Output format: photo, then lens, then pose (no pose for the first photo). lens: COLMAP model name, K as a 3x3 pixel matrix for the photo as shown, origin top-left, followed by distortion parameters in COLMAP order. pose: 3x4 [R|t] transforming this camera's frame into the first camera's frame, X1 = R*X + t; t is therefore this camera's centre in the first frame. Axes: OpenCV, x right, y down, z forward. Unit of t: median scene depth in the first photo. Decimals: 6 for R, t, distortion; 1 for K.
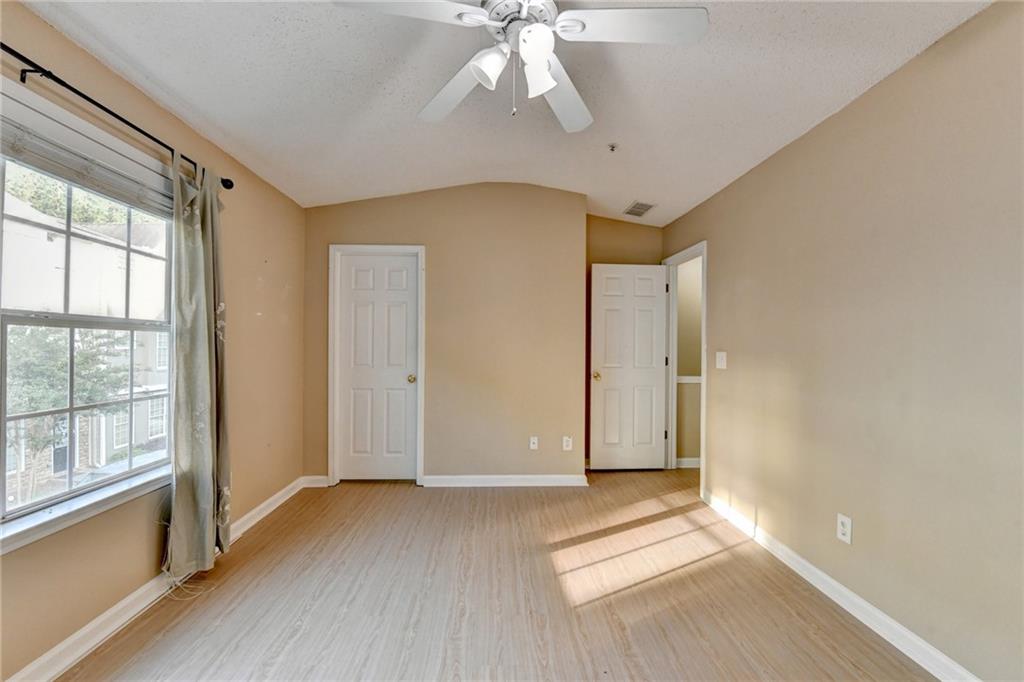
lens RADIAL K [[422.3, 0, 510.4], [0, 422.3, 341.8], [0, 0, 1]] dist [-0.019493, -0.001003]
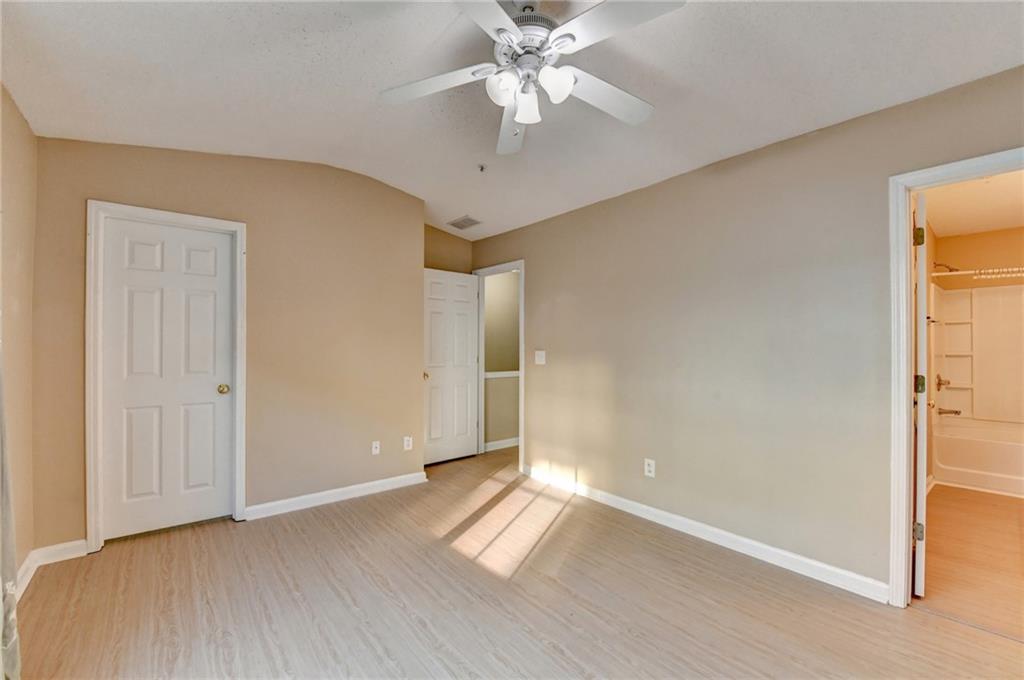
lens RADIAL K [[412.7, 0, 511.2], [0, 412.7, 341.8], [0, 0, 1]] dist [-0.018645, -0.001745]
pose [[0.797952, 0.002961, 0.602714, -0.283277], [-0.002355, 0.999996, -0.001794, -0.000724], [-0.602717, 0.000012, 0.797955, 0.067503]]
